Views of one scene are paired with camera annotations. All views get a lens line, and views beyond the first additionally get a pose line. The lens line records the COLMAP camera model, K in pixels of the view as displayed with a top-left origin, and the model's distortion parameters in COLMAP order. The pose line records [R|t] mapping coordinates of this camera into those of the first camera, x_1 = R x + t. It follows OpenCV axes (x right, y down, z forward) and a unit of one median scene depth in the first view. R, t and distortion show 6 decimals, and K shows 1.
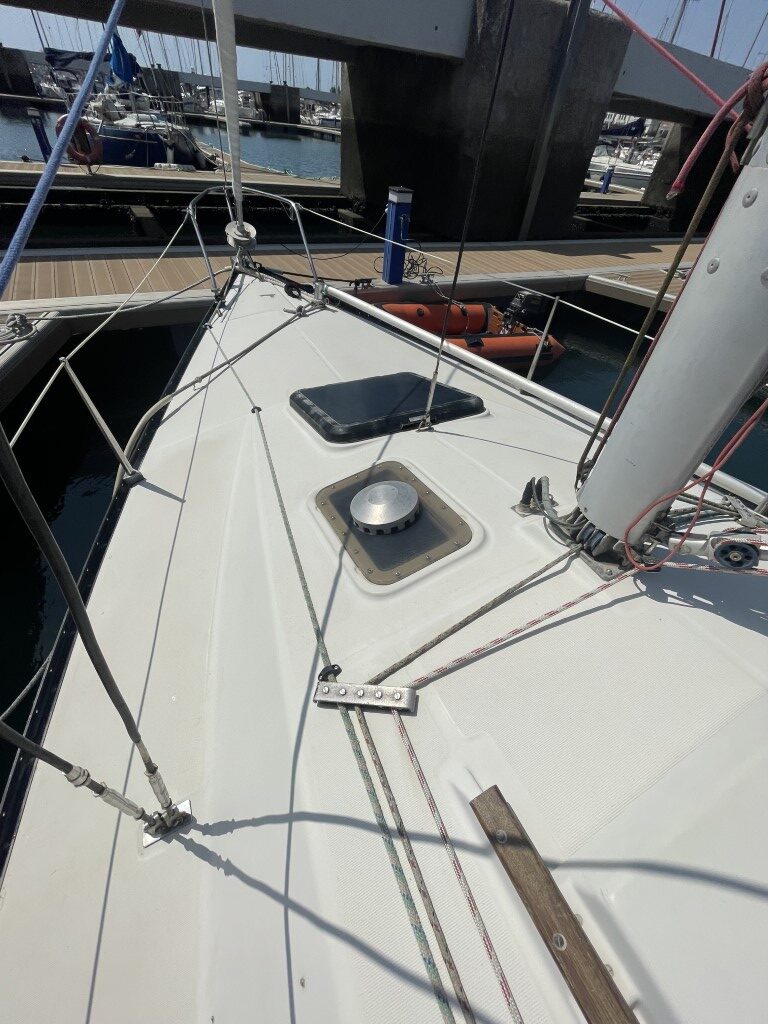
lens RADIAL K [[413.8, 0, 386.4], [0, 413.8, 513.3], [0, 0, 1]] dist [-0.004375, 0.000086]
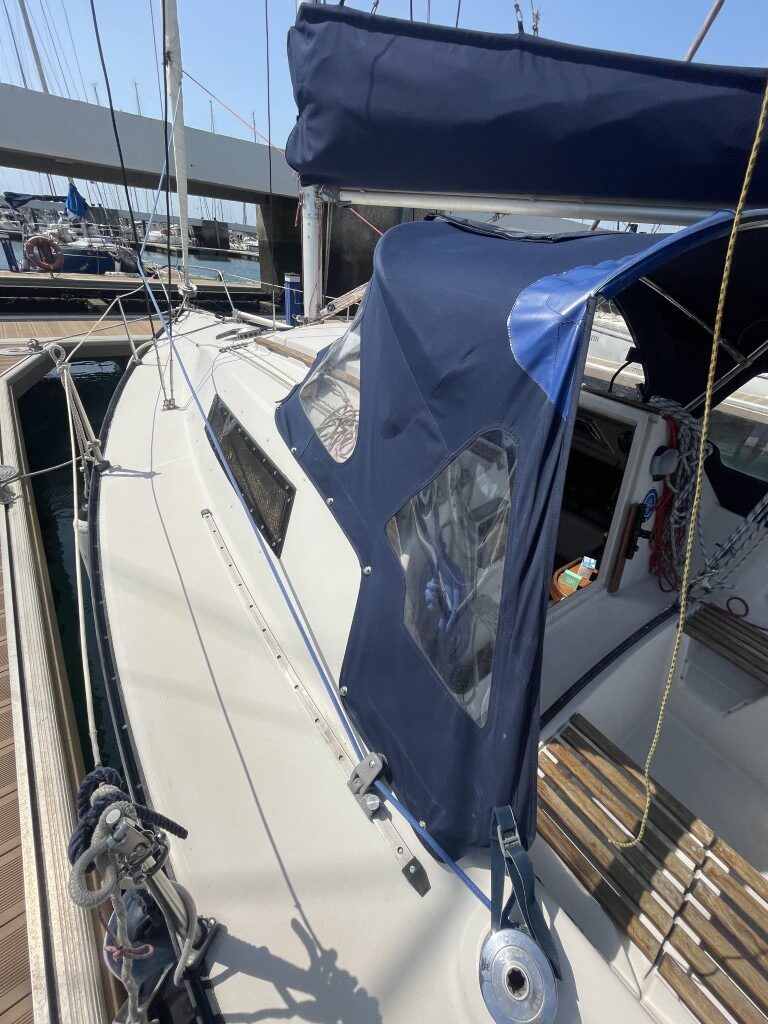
lens RADIAL K [[413.8, 0, 383.7], [0, 413.8, 509.9], [0, 0, 1]] dist [-0.004375, 0.000086]
pose [[0.988276, -0.083210, 0.128010, 0.036412], [0.106531, 0.976422, -0.187754, 0.138115], [-0.109369, 0.199190, 0.973839, -0.124678]]
